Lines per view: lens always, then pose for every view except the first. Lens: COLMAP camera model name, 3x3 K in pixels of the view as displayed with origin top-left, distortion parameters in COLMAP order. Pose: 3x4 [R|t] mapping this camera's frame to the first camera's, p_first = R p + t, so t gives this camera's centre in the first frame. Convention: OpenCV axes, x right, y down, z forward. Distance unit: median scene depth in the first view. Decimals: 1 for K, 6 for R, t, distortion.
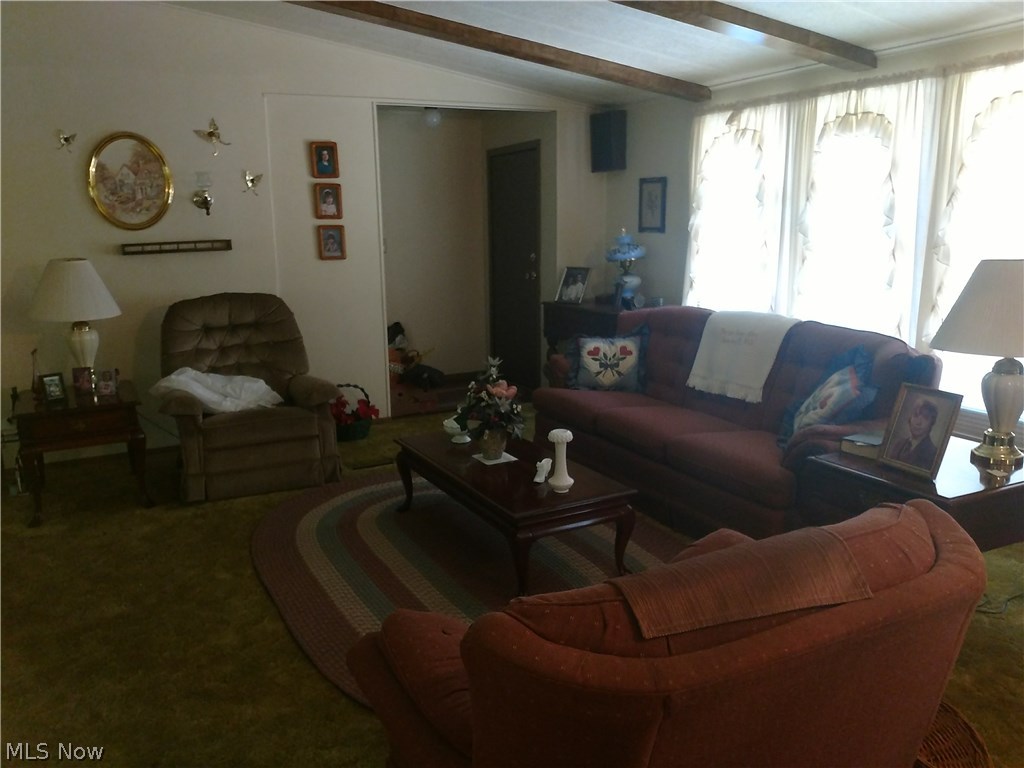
lens RADIAL K [[827.2, 0, 512.4], [0, 827.2, 416.4], [0, 0, 1]] dist [-0.003032, -0.041869]
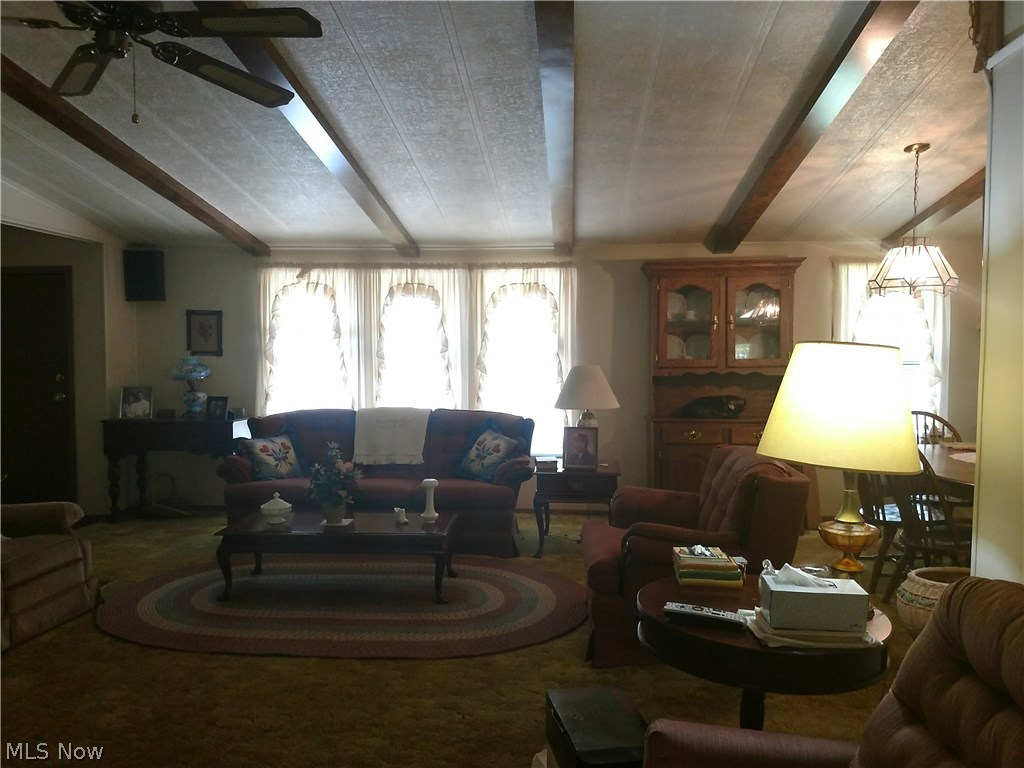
lens RADIAL K [[846.5, 0, 509.6], [0, 846.5, 409.1], [0, 0, 1]] dist [0.161990, -0.282627]
pose [[0.509394, -0.041357, 0.859539, -0.814996], [0.186181, 0.980483, -0.063162, 0.011751], [-0.840151, 0.192204, 0.507153, 0.038421]]
